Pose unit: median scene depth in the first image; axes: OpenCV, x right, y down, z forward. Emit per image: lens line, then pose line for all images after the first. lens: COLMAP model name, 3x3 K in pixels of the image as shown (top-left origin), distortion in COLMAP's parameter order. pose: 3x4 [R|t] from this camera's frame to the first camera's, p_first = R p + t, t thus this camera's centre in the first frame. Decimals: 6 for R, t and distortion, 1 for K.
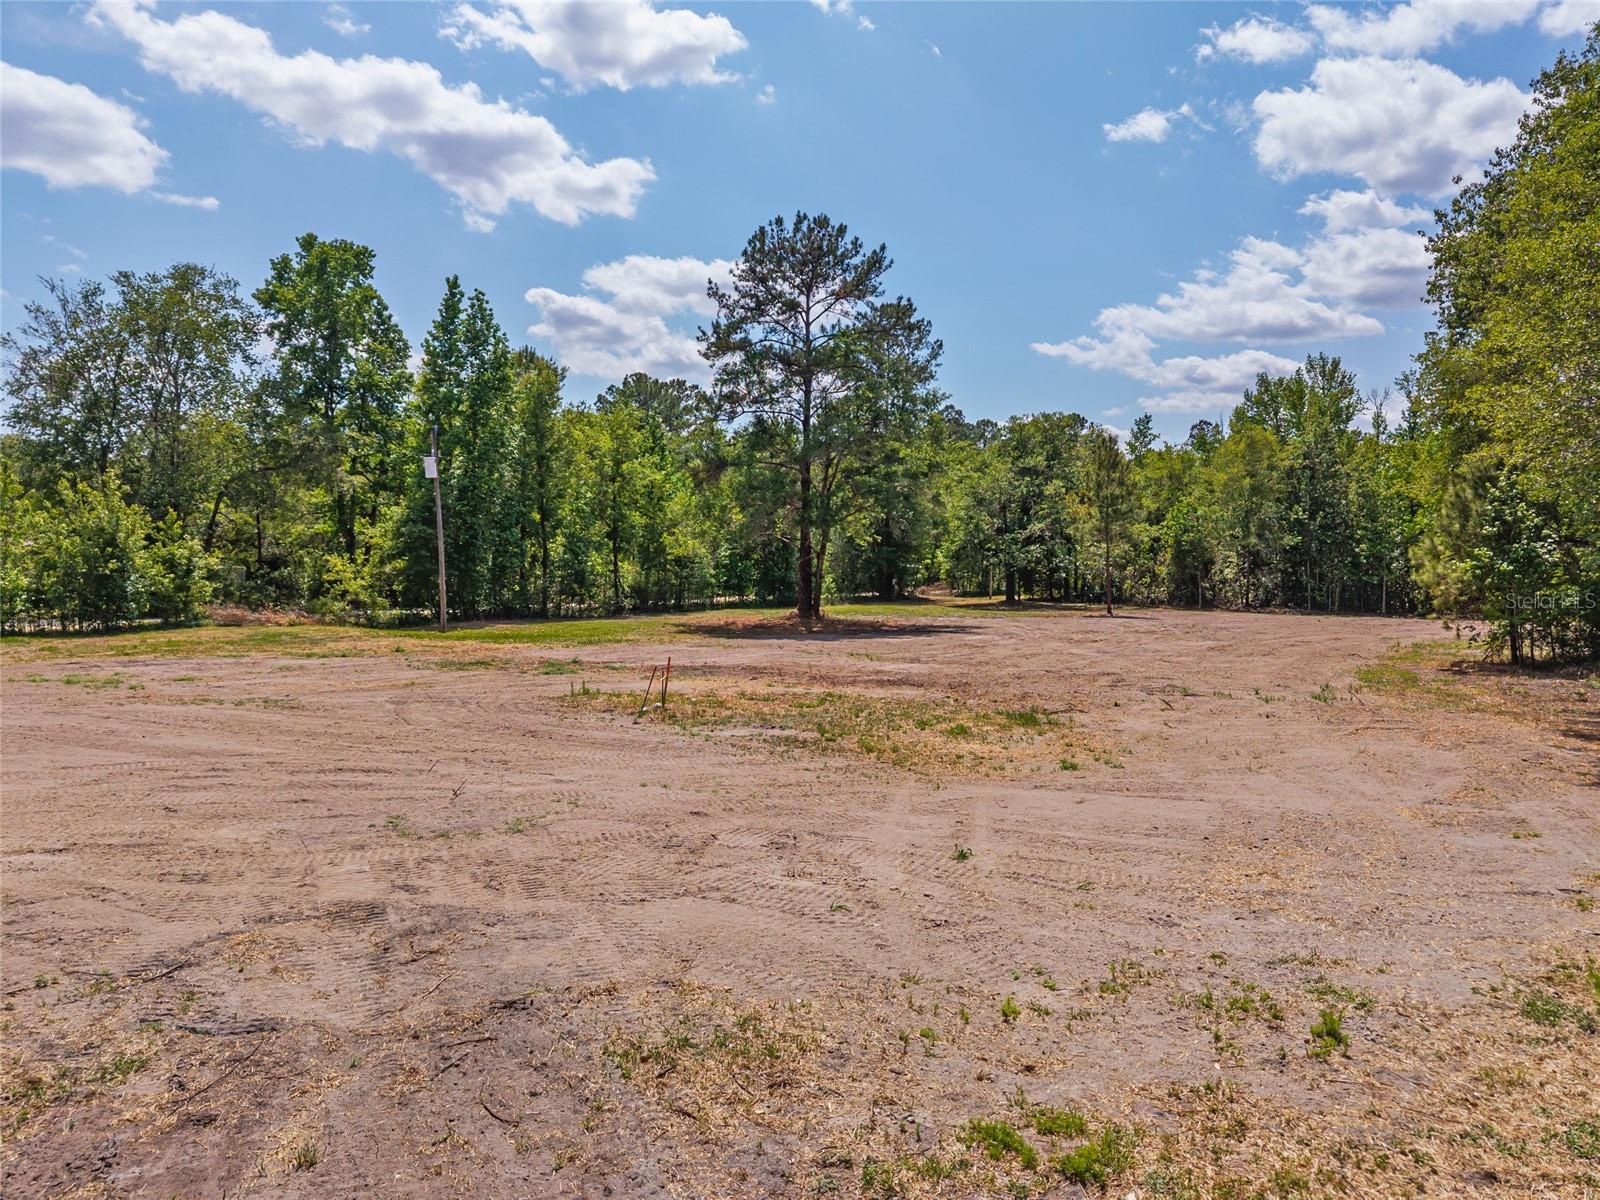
lens RADIAL K [[1059.9, 0, 807.0], [0, 1059.9, 593.0], [0, 0, 1]] dist [0.023315, -0.018005]
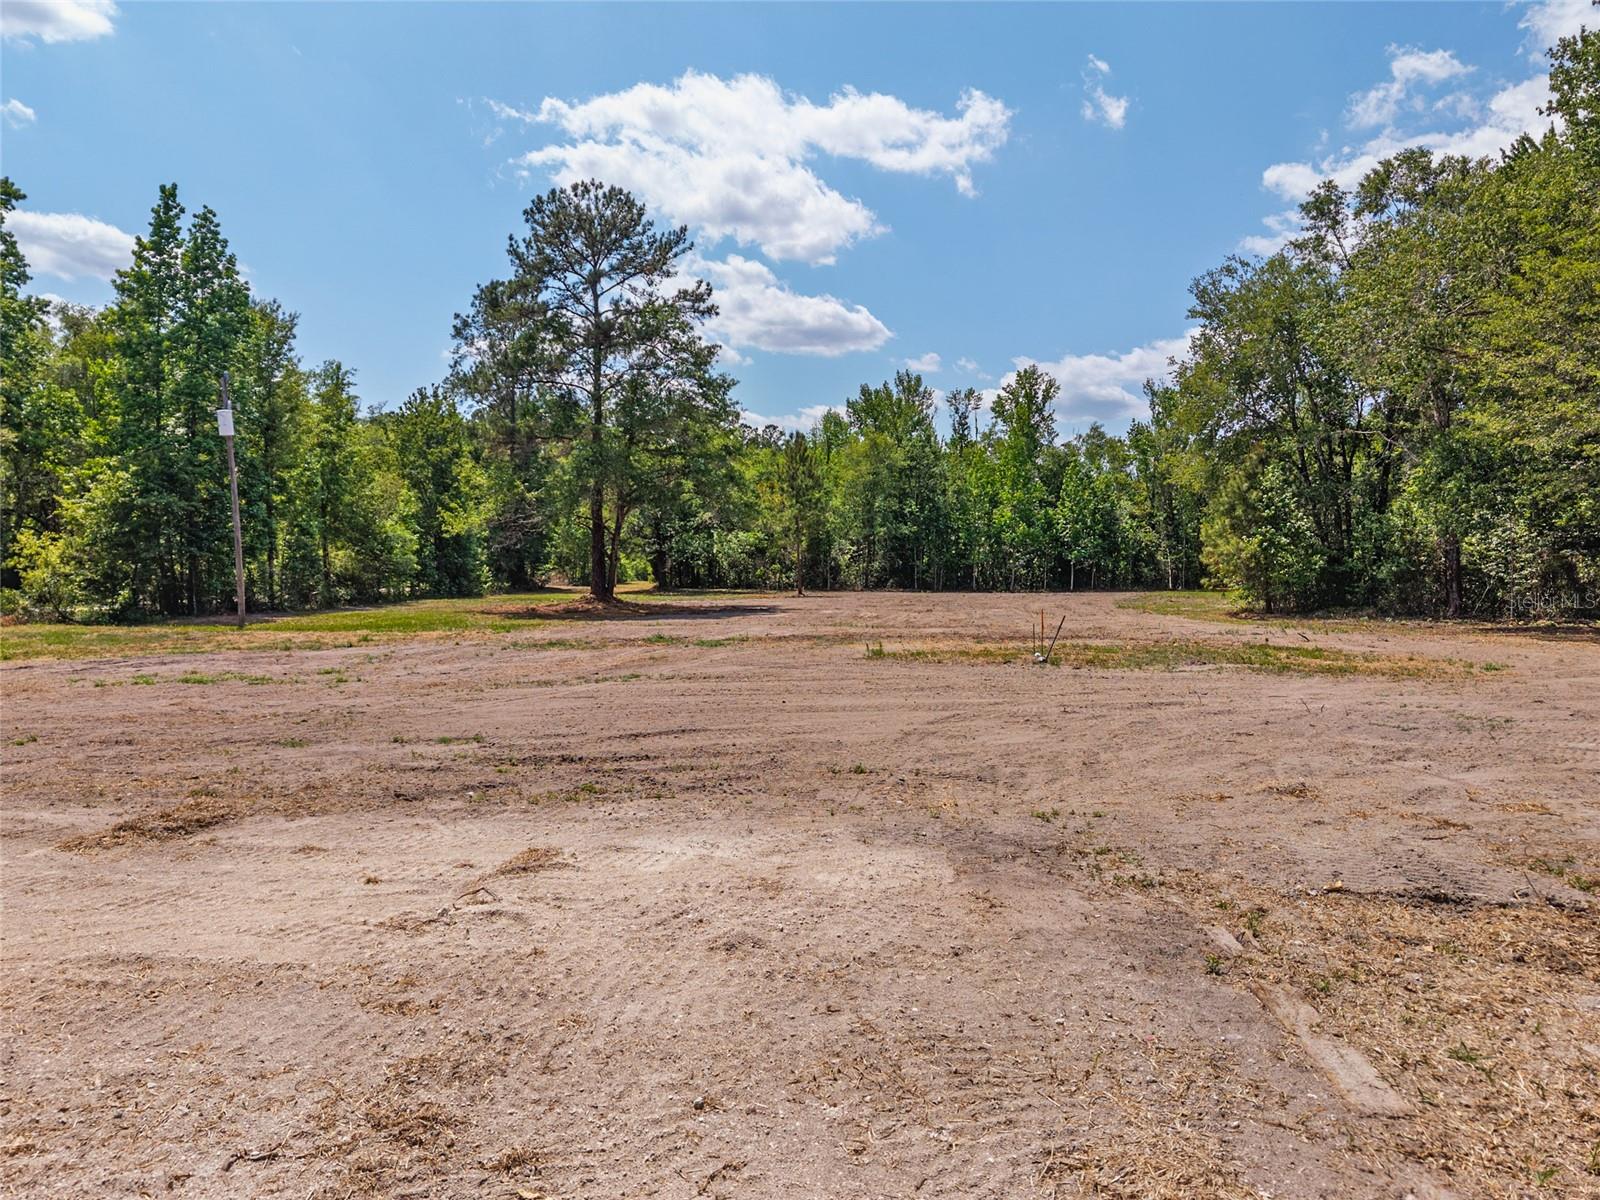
lens RADIAL K [[1059.9, 0, 798.9], [0, 1059.9, 605.2], [0, 0, 1]] dist [0.023315, -0.018005]
pose [[0.869807, -0.027651, 0.492617, -0.268105], [0.020003, 0.999584, 0.020788, 0.008257], [-0.492987, -0.008227, 0.869998, 0.057551]]
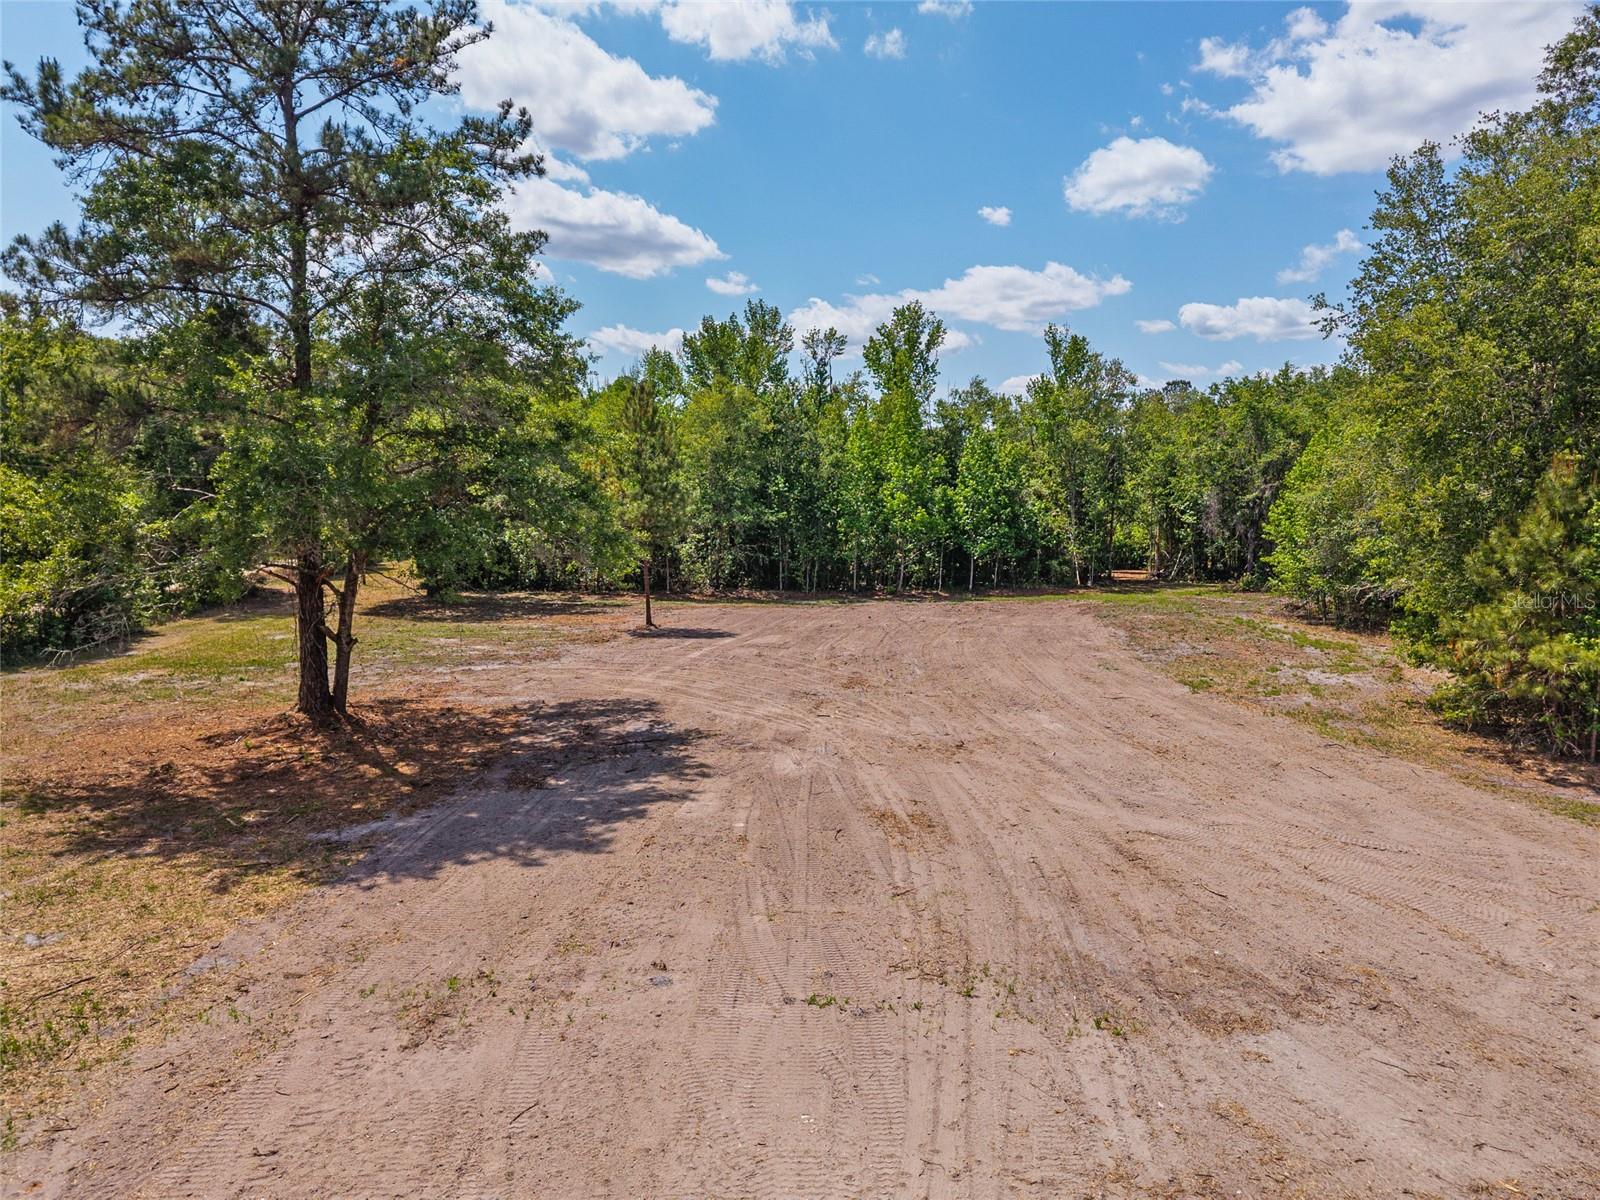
lens RADIAL K [[1059.9, 0, 796.9], [0, 1059.9, 612.4], [0, 0, 1]] dist [0.023315, -0.018005]
pose [[0.748831, -0.073314, 0.658694, -0.134307], [0.017286, 0.995685, 0.091171, -0.059639], [-0.662536, -0.056885, 0.746867, 0.398425]]
